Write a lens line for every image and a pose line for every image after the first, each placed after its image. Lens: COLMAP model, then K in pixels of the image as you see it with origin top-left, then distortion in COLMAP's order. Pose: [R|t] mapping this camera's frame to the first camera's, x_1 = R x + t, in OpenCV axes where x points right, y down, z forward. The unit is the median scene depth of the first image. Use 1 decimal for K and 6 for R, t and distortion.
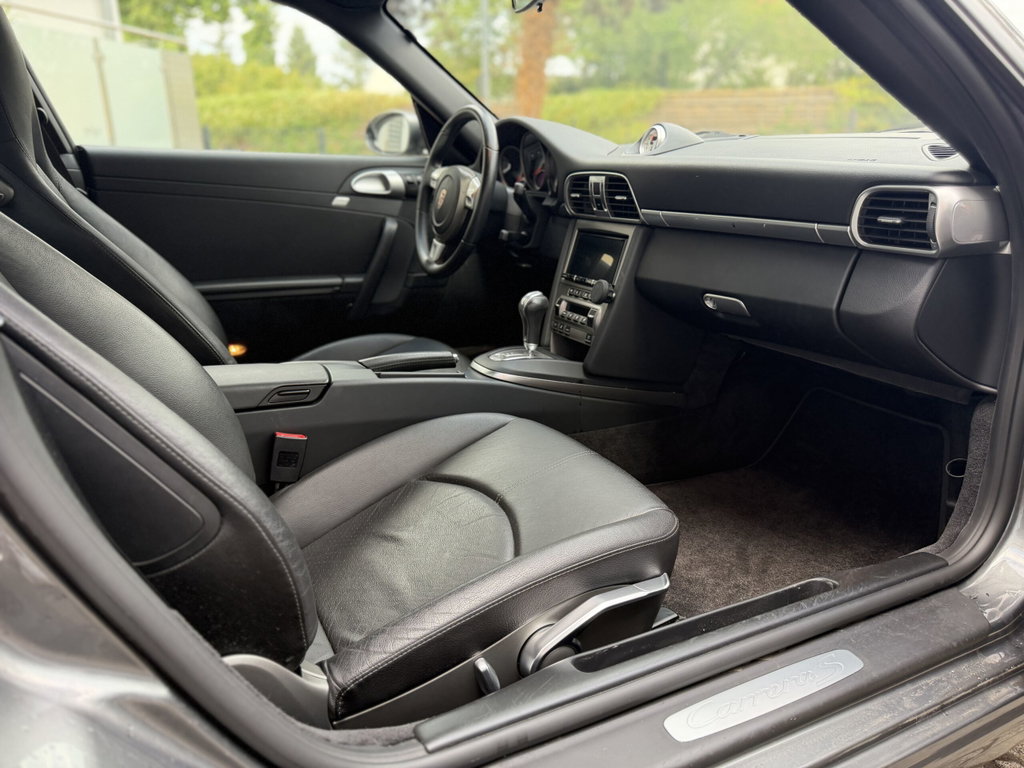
lens RADIAL K [[718.5, 0, 512.0], [0, 718.5, 384.0], [0, 0, 1]] dist [0.005503, -0.004889]
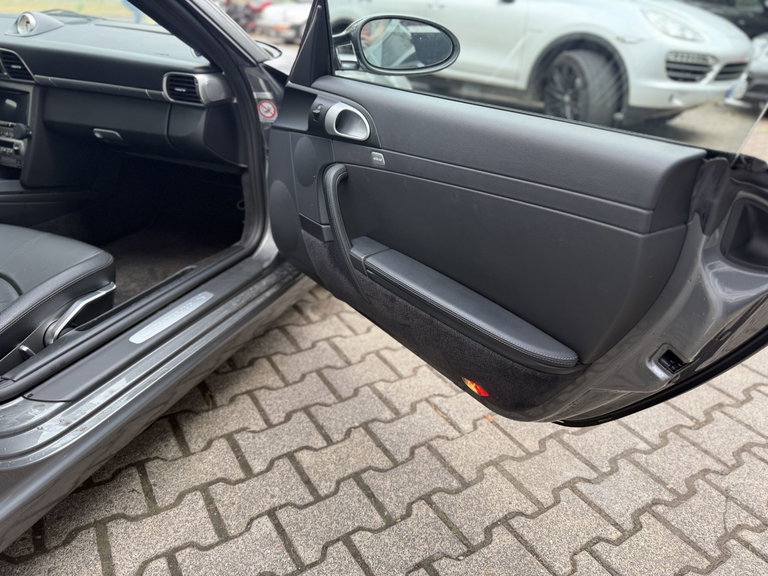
lens RADIAL K [[538.9, 0, 384.0], [0, 538.9, 288.0], [0, 0, 1]] dist [0.005503, -0.004889]
pose [[0.730495, -0.268701, 0.627835, -0.166633], [0.133919, 0.957855, 0.254125, 0.005151], [-0.669658, -0.101558, 0.735693, -0.556567]]
